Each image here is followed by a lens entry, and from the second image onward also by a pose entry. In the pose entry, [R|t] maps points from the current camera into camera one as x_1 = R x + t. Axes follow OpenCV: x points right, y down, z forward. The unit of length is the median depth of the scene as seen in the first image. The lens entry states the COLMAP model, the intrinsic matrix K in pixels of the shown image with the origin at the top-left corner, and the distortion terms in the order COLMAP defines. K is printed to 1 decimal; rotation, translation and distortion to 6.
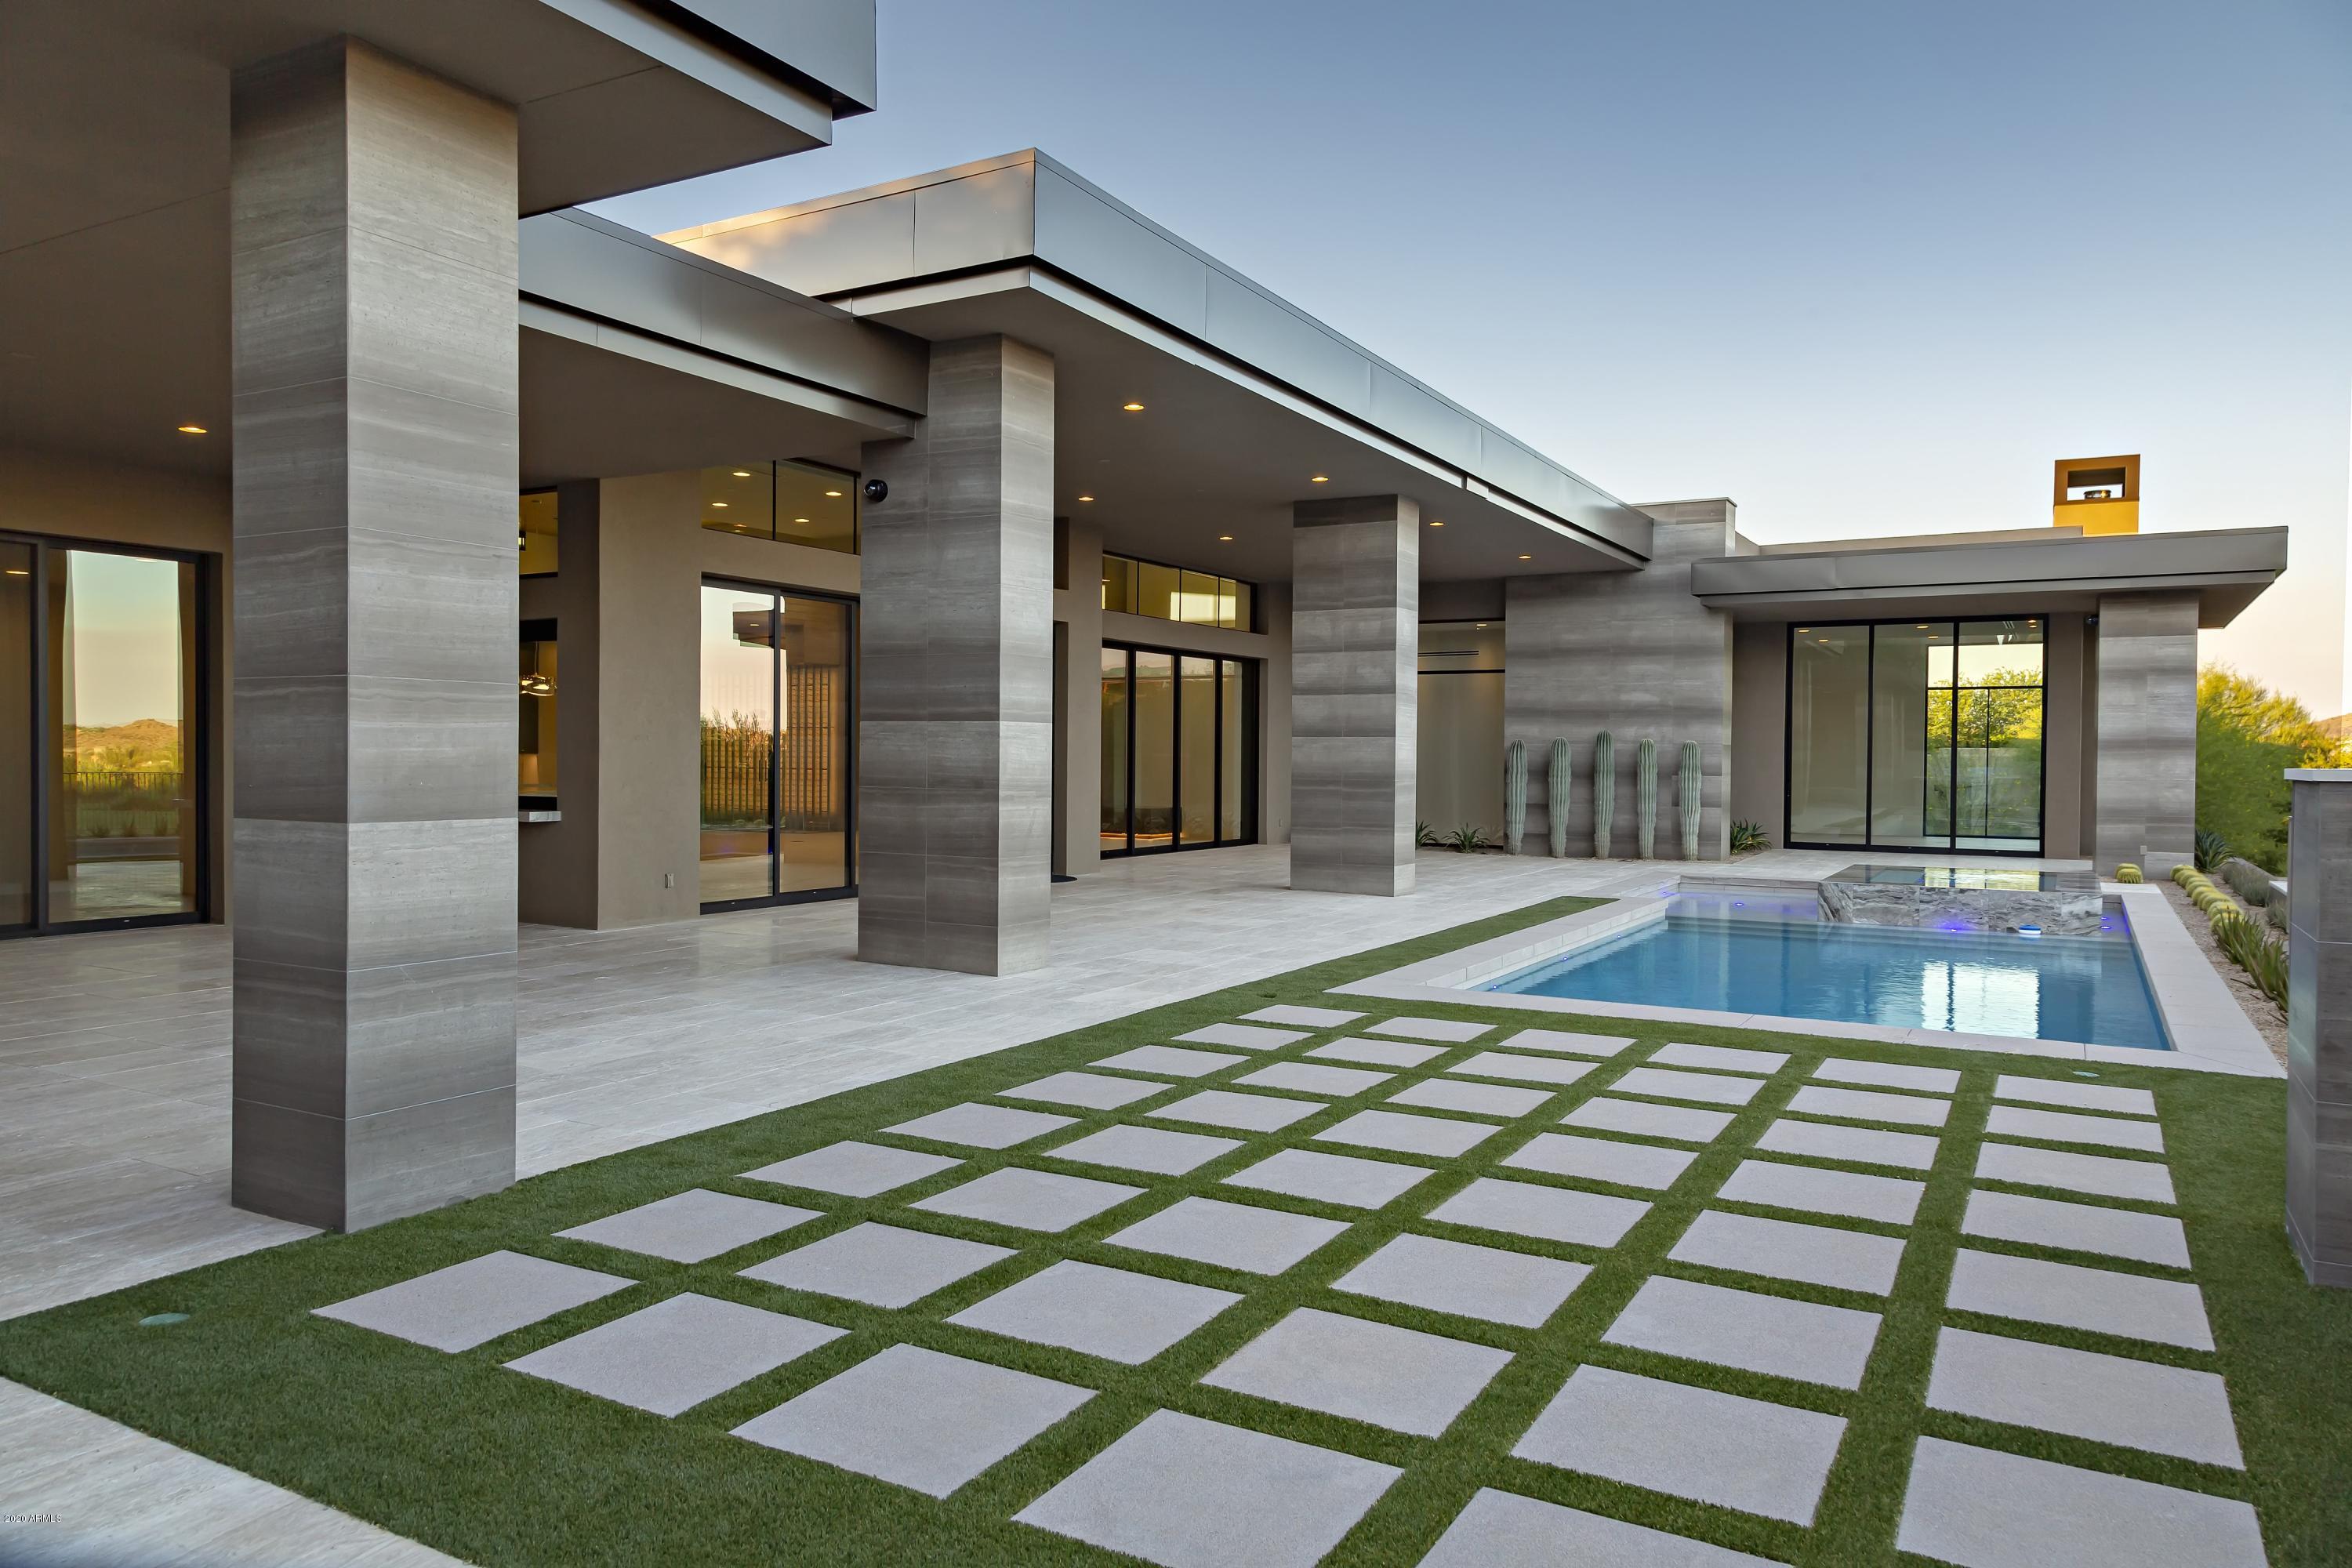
lens RADIAL K [[1568.9, 0, 1176.4], [0, 1568.9, 769.0], [0, 0, 1]] dist [0.000918, 0.002346]
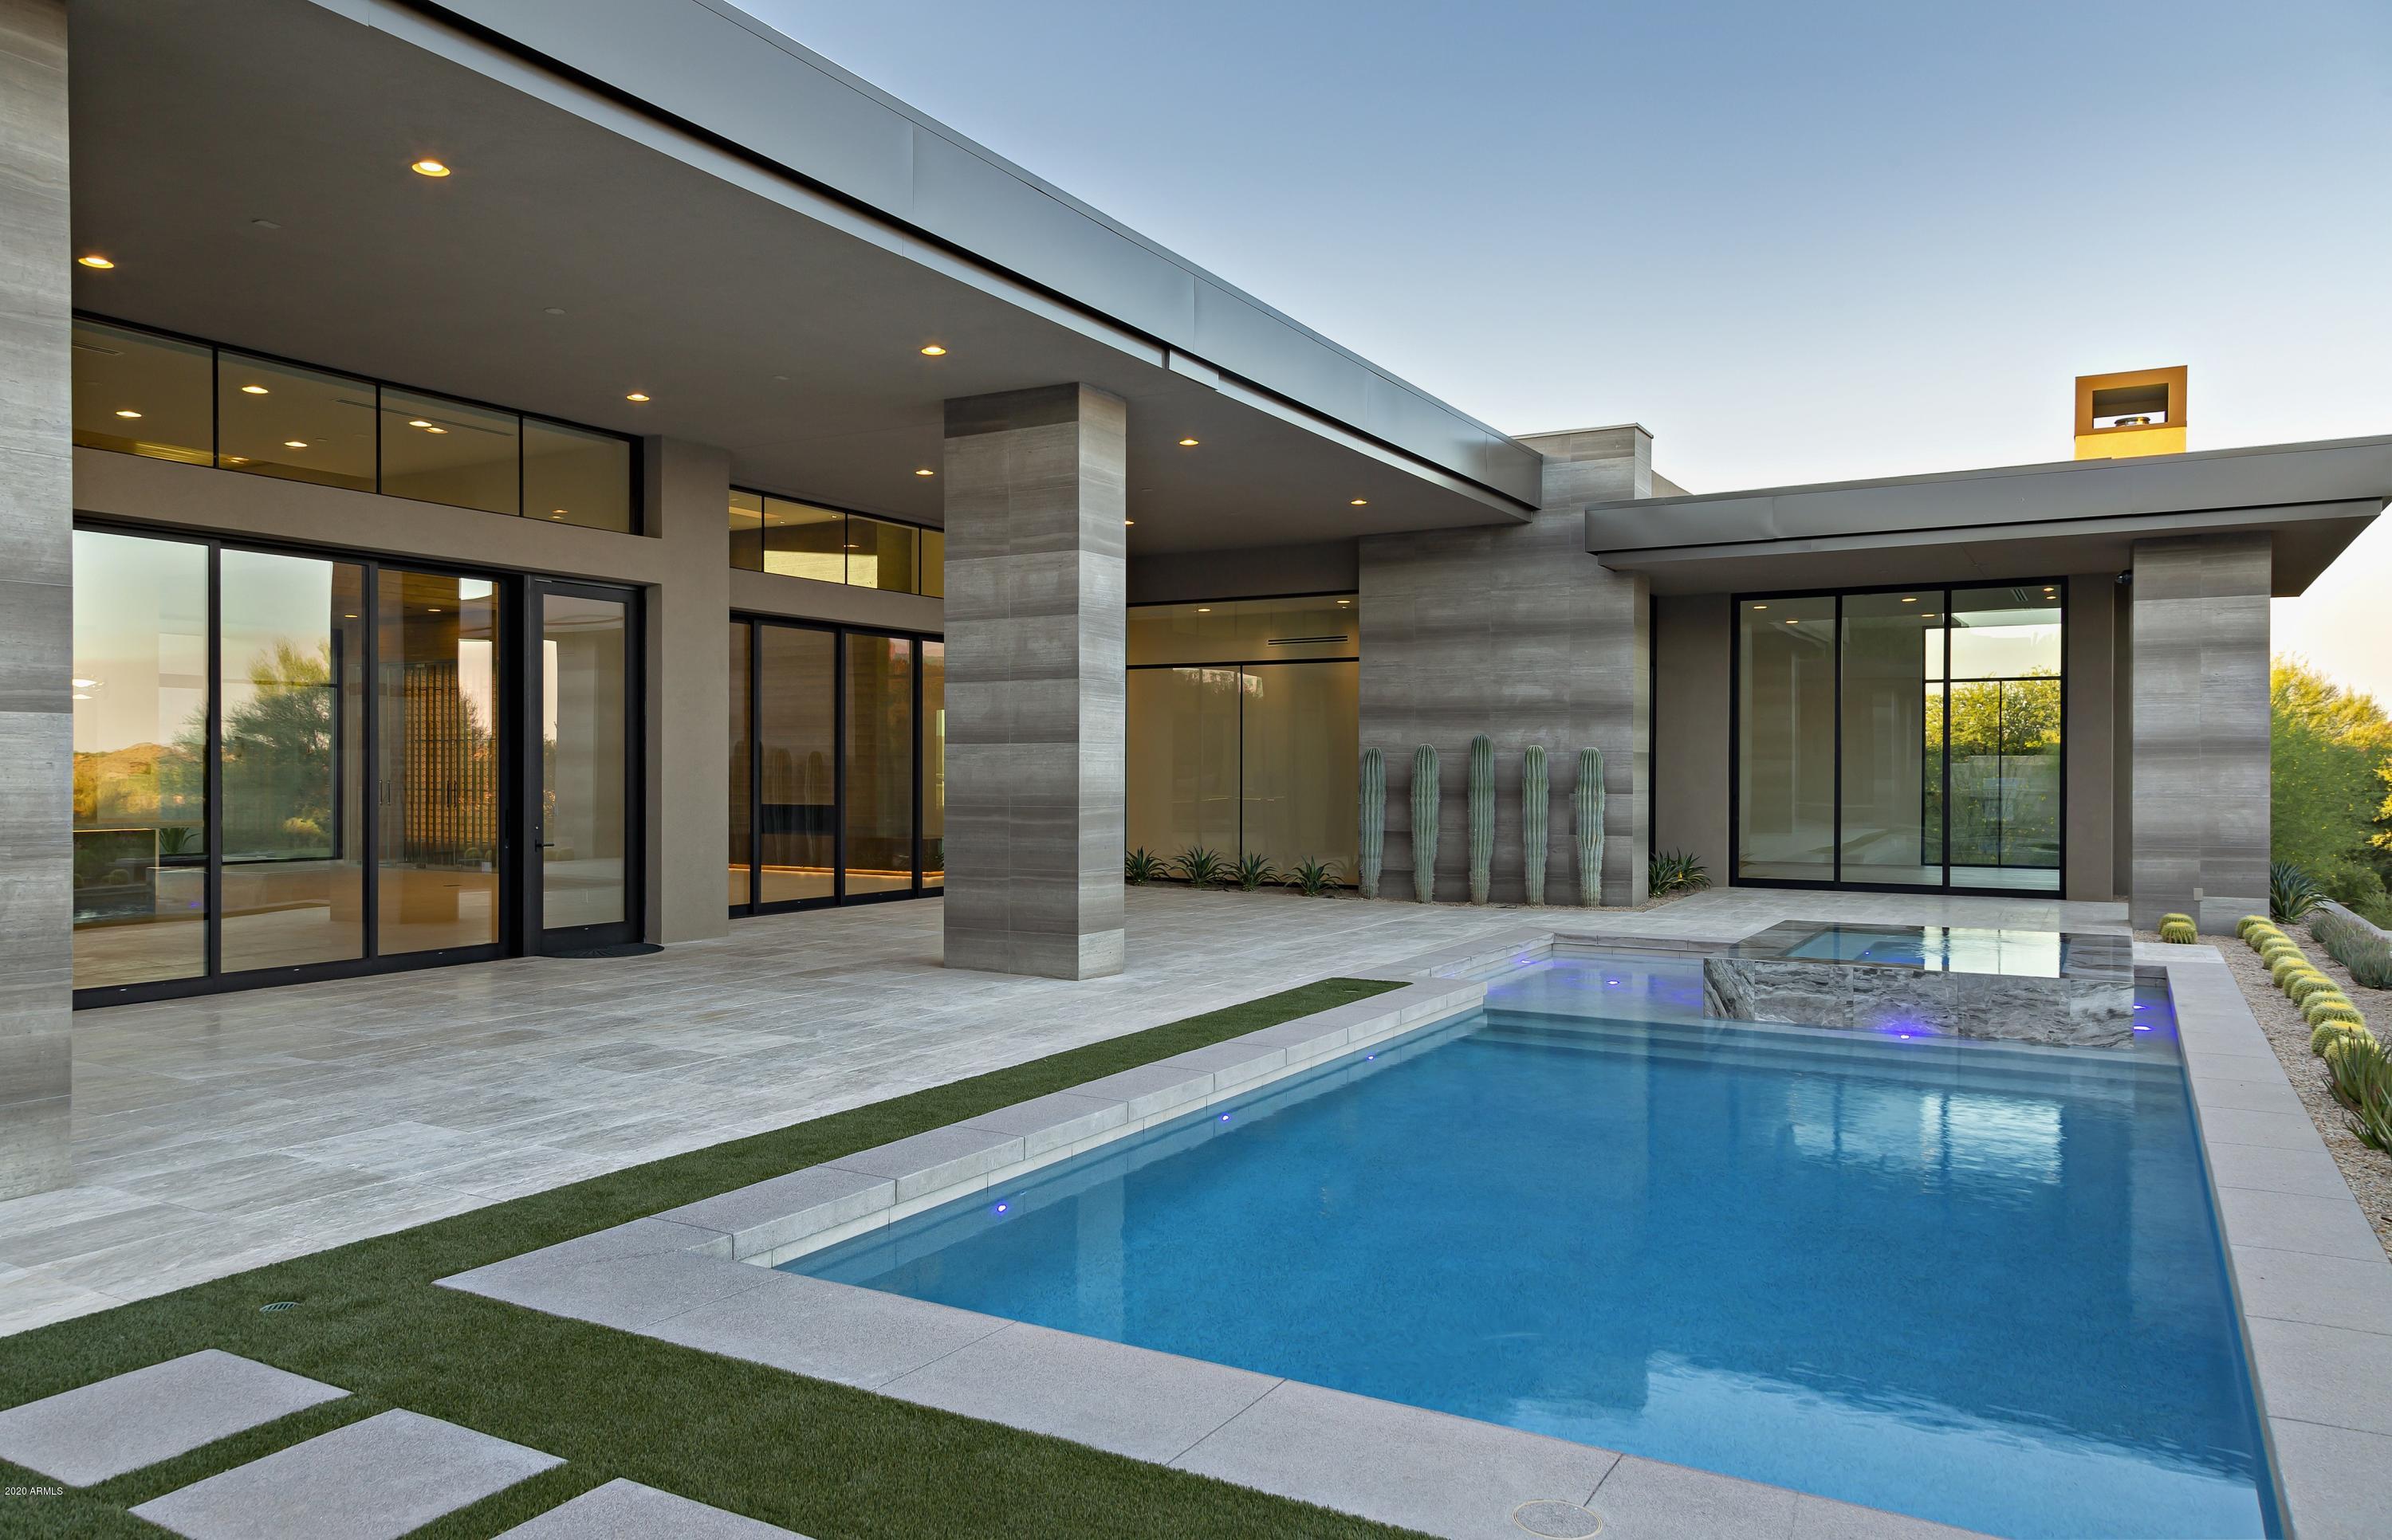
lens RADIAL K [[1598.9, 0, 1196.0], [0, 1598.9, 770.0], [0, 0, 1]] dist [0.007067, 0.000818]
pose [[0.999964, -0.006589, -0.005343, 0.142621], [0.006545, 0.999946, -0.008115, -0.002088], [0.005396, 0.008080, 0.999953, 0.232161]]
